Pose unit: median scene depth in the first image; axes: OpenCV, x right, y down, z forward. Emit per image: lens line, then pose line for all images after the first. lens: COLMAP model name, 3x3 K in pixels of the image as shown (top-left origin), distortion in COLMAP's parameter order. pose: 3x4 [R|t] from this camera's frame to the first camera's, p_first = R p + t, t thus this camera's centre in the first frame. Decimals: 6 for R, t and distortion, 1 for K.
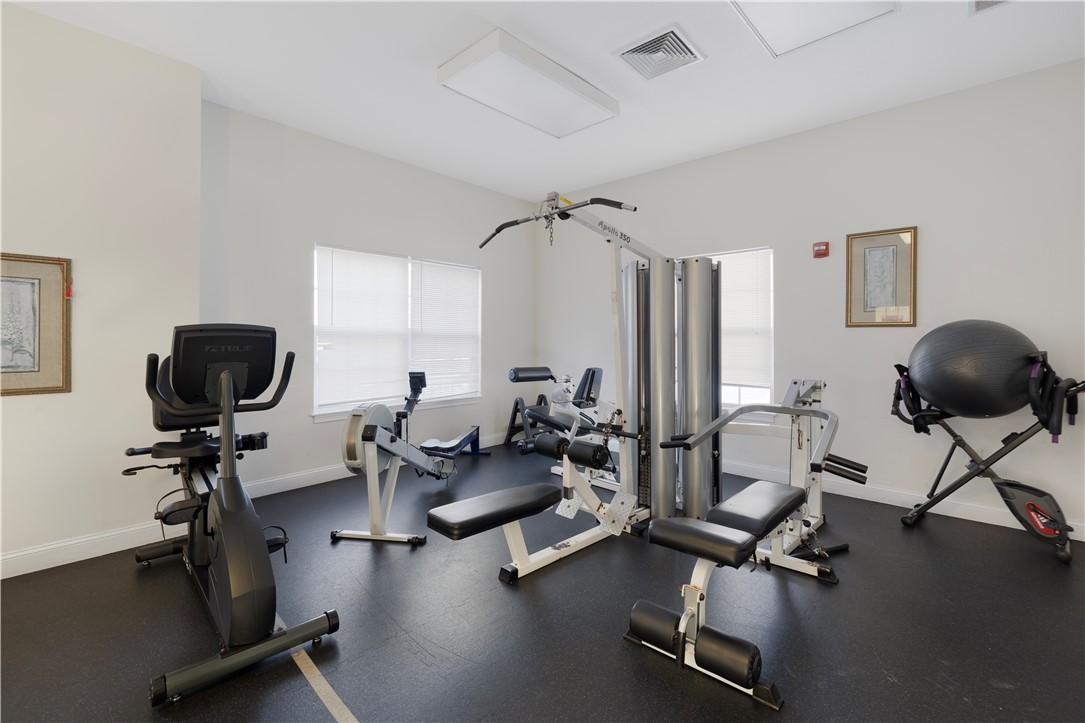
lens RADIAL K [[475.7, 0, 542.5], [0, 475.7, 326.7], [0, 0, 1]] dist [0.001485, -0.000116]
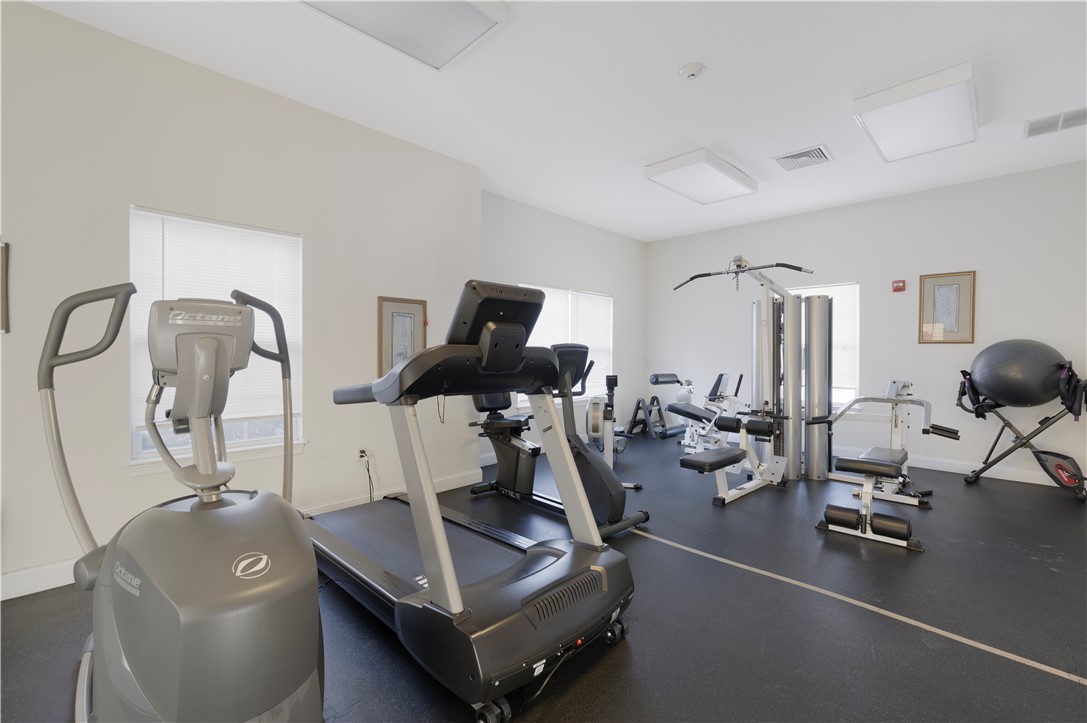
lens RADIAL K [[469.2, 0, 540.3], [0, 469.2, 346.1], [0, 0, 1]] dist [-0.000404, 0.000244]
pose [[0.999621, 0.000553, -0.027507, -0.498860], [-0.000154, 0.999895, 0.014506, -0.013944], [0.027512, -0.014497, 0.999516, -0.453404]]
